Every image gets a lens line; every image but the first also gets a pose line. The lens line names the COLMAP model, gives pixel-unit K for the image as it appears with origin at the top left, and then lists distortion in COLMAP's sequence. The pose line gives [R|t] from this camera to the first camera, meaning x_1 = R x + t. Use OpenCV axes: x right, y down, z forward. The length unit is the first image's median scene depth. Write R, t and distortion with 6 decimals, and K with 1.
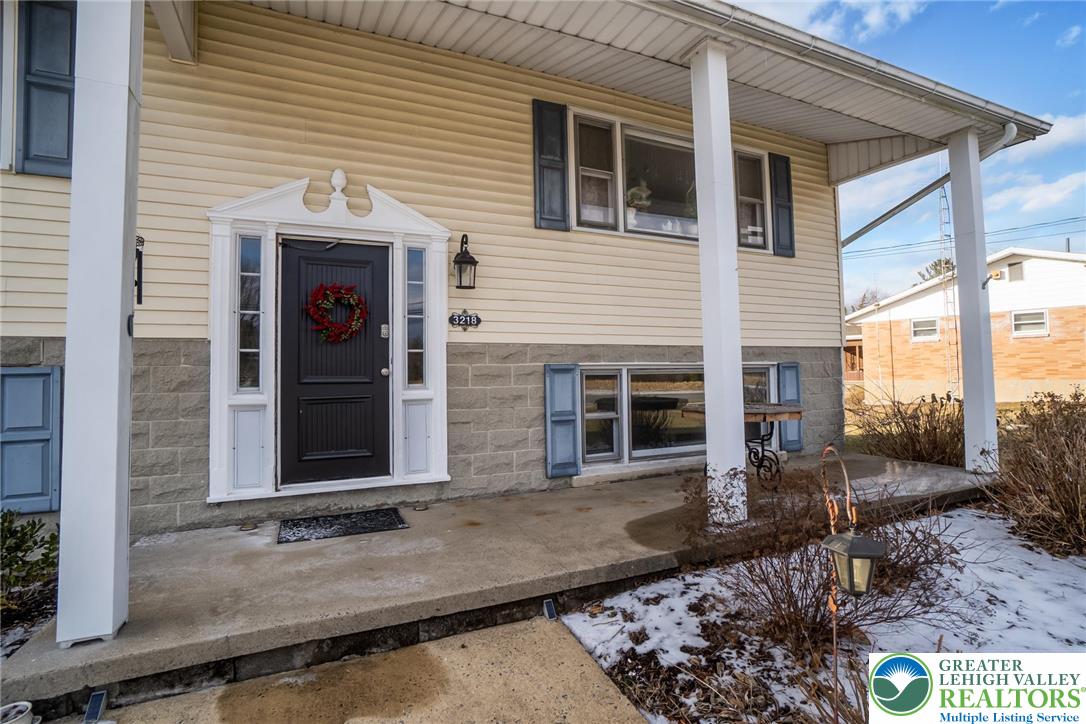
lens RADIAL K [[525.7, 0, 540.0], [0, 525.7, 356.6], [0, 0, 1]] dist [-0.024415, -0.000068]
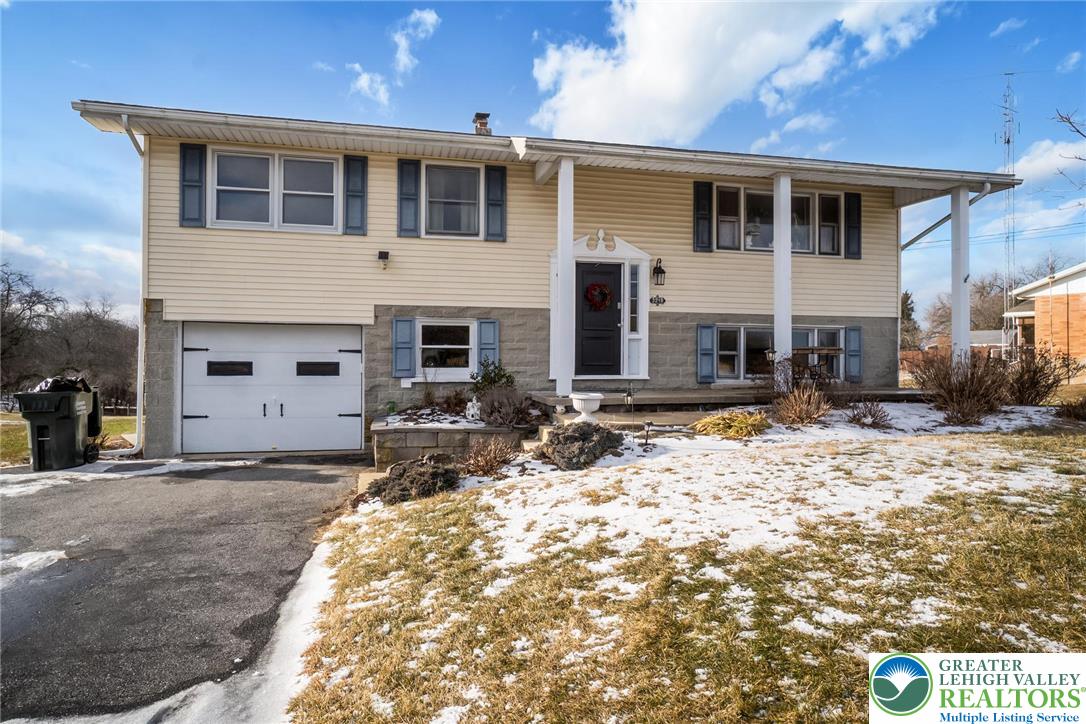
lens RADIAL K [[661.1, 0, 544.2], [0, 661.1, 356.0], [0, 0, 1]] dist [-0.010557, 0.002654]
pose [[0.982389, 0.021170, -0.185646, -0.088941], [-0.014772, 0.999251, 0.035775, 0.054588], [0.186264, -0.032403, 0.981965, -1.451568]]
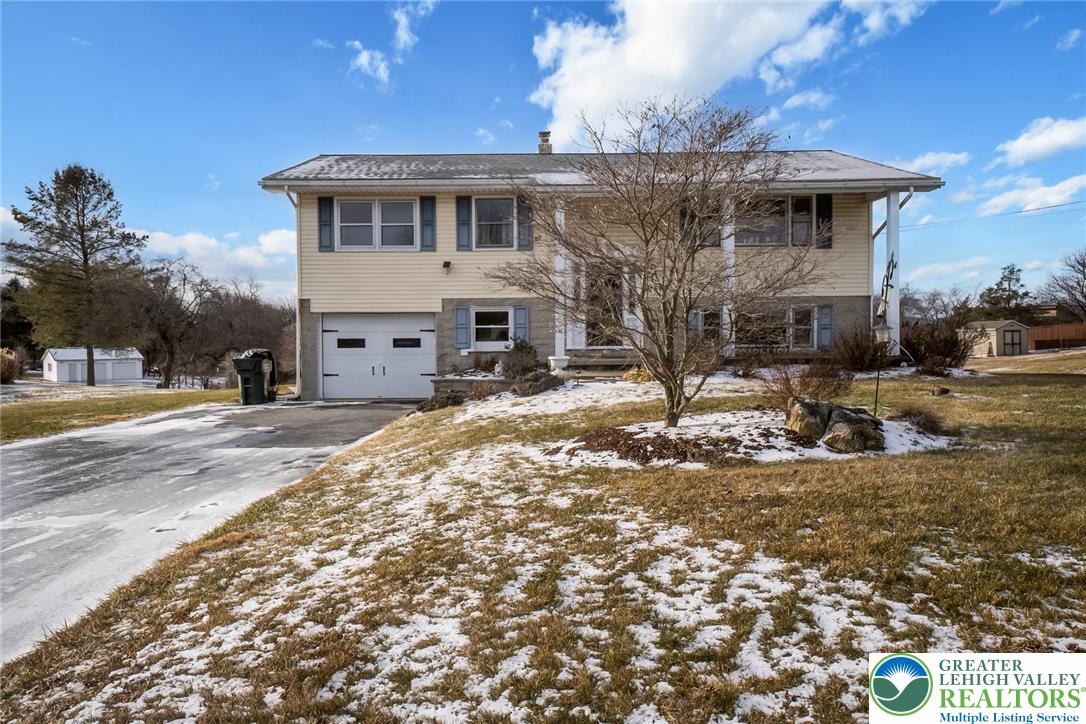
lens RADIAL K [[771.5, 0, 534.6], [0, 771.5, 362.9], [0, 0, 1]] dist [0.001285, 0.002365]
pose [[0.911473, 0.024830, -0.410609, 0.857769], [0.006971, 0.997101, 0.075769, 0.003864], [0.411300, -0.071924, 0.908658, -2.581180]]
